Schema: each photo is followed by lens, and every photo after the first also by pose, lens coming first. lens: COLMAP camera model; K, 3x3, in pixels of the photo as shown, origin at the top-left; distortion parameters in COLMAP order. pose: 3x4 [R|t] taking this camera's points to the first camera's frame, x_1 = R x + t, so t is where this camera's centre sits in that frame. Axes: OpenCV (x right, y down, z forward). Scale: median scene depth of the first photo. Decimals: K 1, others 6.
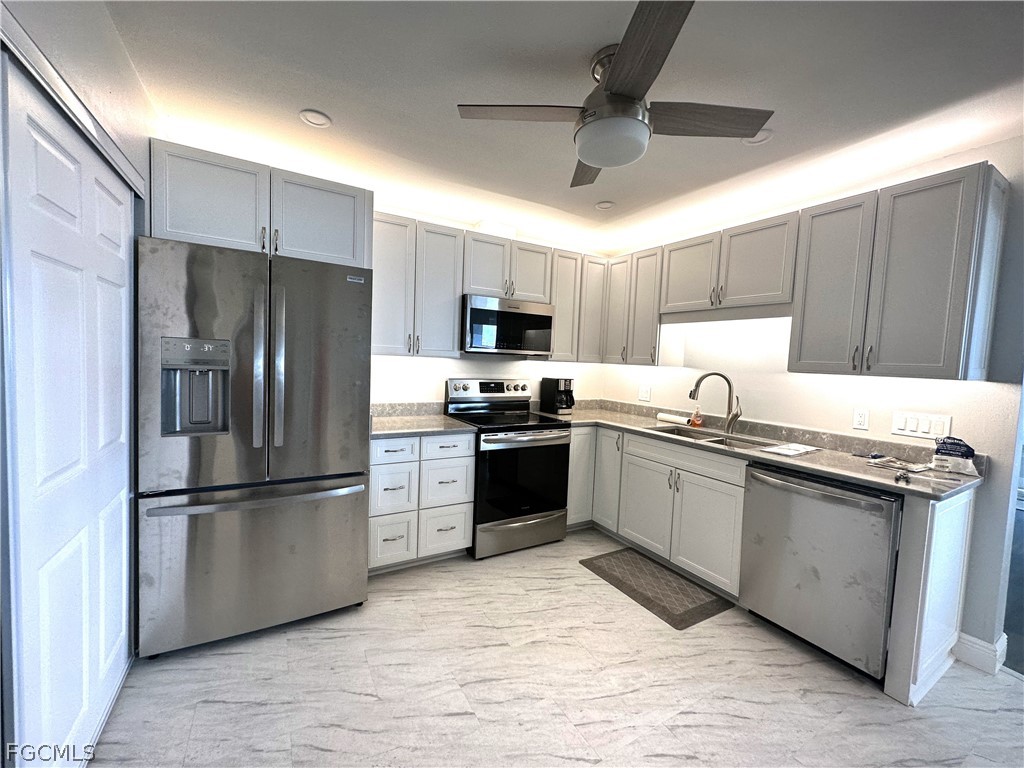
lens RADIAL K [[408.7, 0, 512.1], [0, 408.7, 381.3], [0, 0, 1]] dist [0.000621, 0.000253]
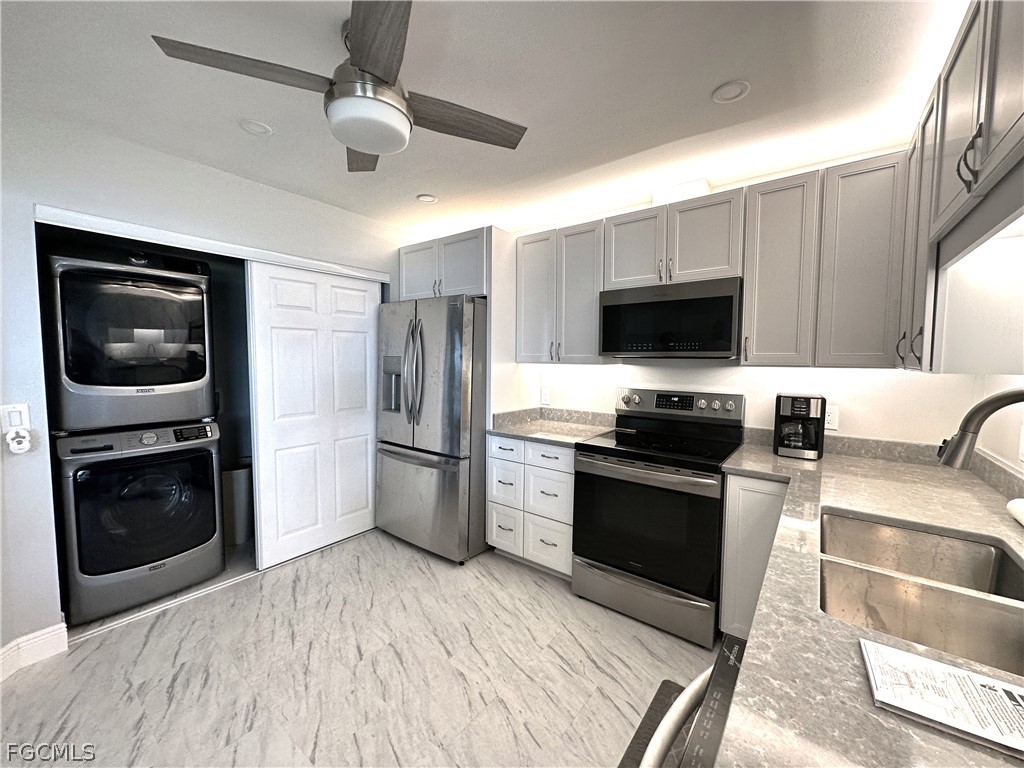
lens RADIAL K [[408.7, 0, 512.1], [0, 408.7, 381.3], [0, 0, 1]] dist [0.000621, 0.000253]
pose [[0.371993, 0.015021, -0.928114, 0.757231], [-0.046266, 0.998926, -0.002377, -0.010897], [0.927082, 0.043825, 0.372289, 0.603217]]
